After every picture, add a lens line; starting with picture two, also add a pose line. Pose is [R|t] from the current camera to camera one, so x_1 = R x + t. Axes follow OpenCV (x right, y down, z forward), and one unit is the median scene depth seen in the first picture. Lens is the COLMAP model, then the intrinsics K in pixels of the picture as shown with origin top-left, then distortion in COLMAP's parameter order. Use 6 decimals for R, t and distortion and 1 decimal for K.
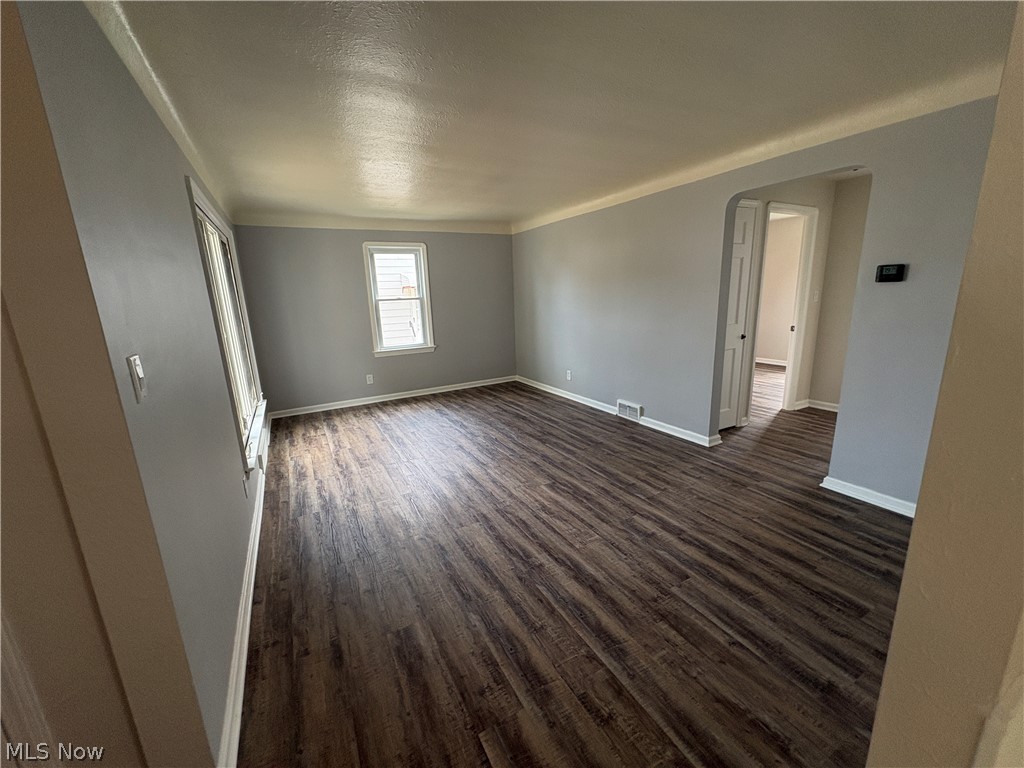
lens RADIAL K [[407.0, 0, 511.6], [0, 407.0, 381.9], [0, 0, 1]] dist [-0.000368, -0.000104]
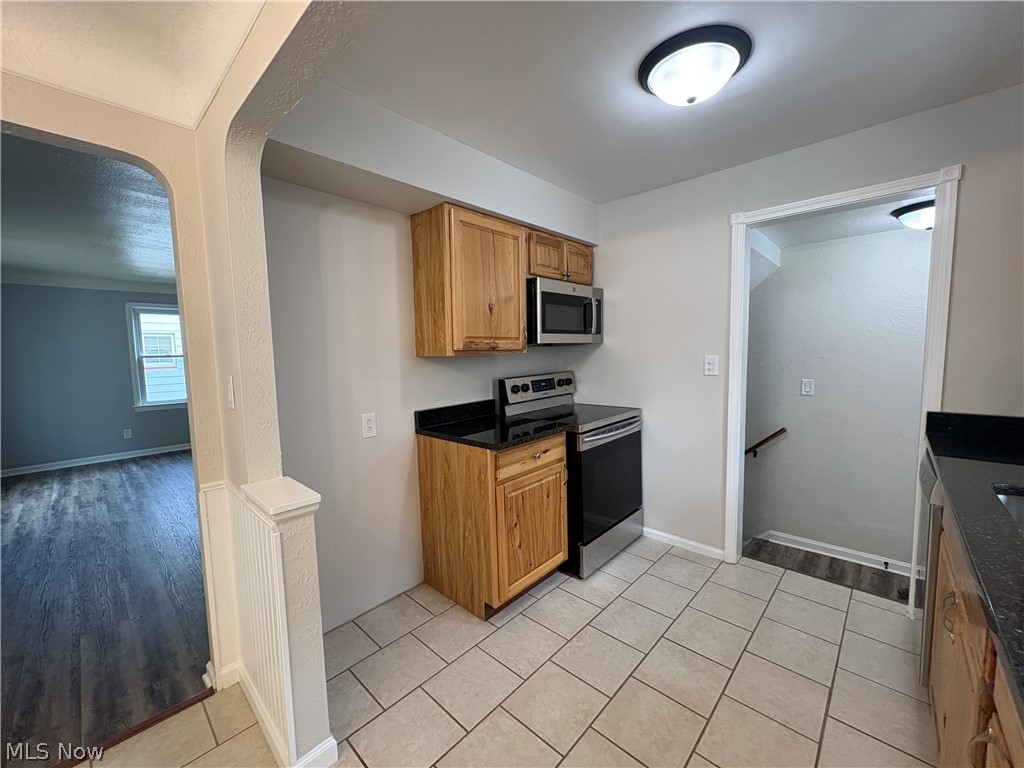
lens RADIAL K [[407.0, 0, 509.2], [0, 407.0, 384.9], [0, 0, 1]] dist [-0.000368, -0.000104]
pose [[0.949767, -0.008064, 0.312855, 0.333213], [0.052294, 0.989703, -0.133244, 0.080767], [-0.308559, 0.142911, 0.940408, -0.359187]]
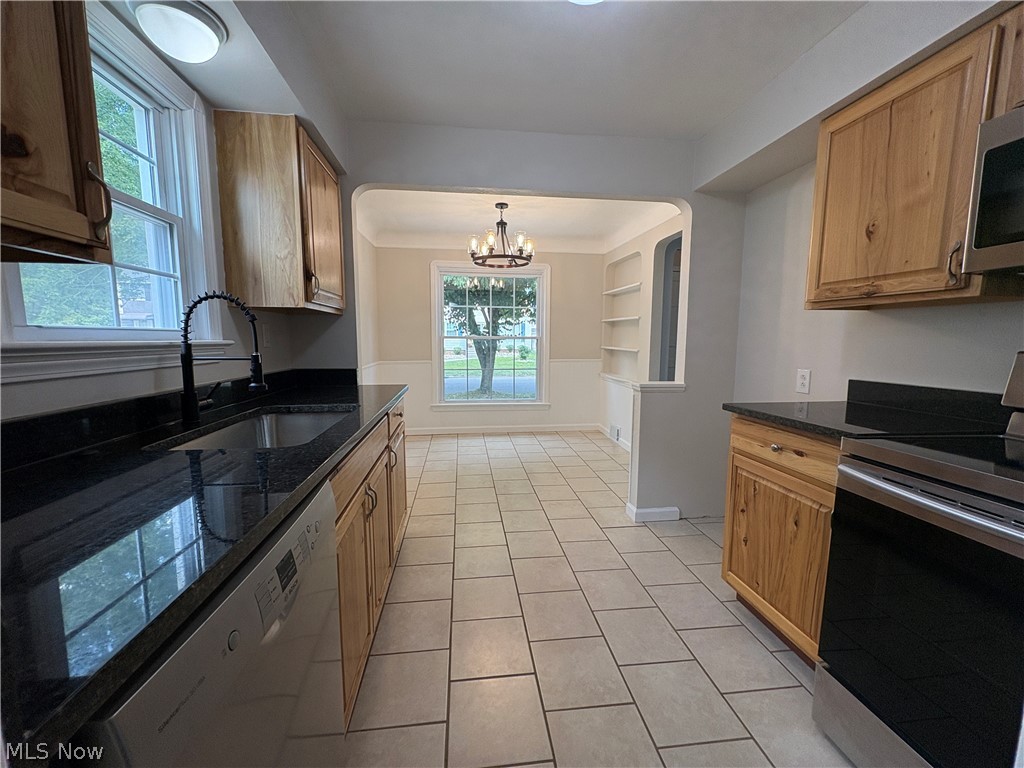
lens RADIAL K [[407.0, 0, 509.0], [0, 407.0, 380.0], [0, 0, 1]] dist [-0.000368, -0.000104]
pose [[-0.366381, 0.139249, -0.919986, 0.976544], [-0.189651, 0.956806, 0.220350, 0.005553], [0.910932, 0.255209, -0.324147, 0.029214]]
